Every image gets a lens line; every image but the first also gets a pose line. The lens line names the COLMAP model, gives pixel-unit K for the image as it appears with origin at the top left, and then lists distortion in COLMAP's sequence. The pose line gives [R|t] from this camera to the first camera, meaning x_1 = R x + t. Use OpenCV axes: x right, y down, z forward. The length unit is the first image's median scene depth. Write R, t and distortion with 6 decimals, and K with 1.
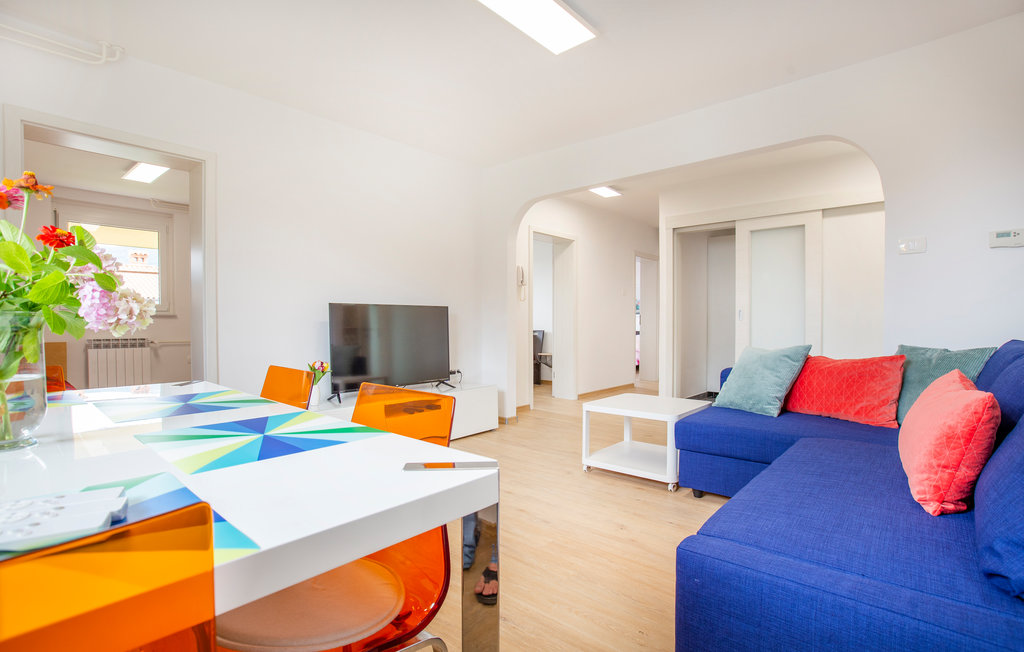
lens RADIAL K [[487.8, 0, 505.2], [0, 487.8, 327.3], [0, 0, 1]] dist [-0.023626, 0.000301]
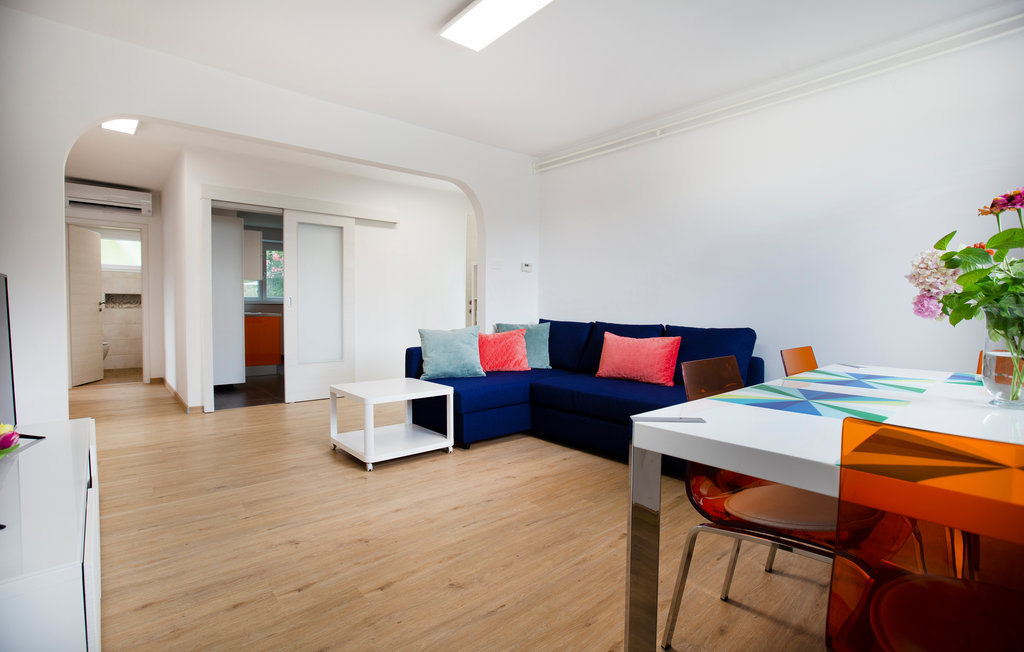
lens RADIAL K [[487.8, 0, 505.2], [0, 487.8, 327.3], [0, 0, 1]] dist [-0.023626, 0.000301]
pose [[0.149463, -0.039721, 0.987969, -0.764043], [0.008560, 0.999207, 0.038878, -0.014340], [-0.988730, 0.002646, 0.149684, 0.650149]]
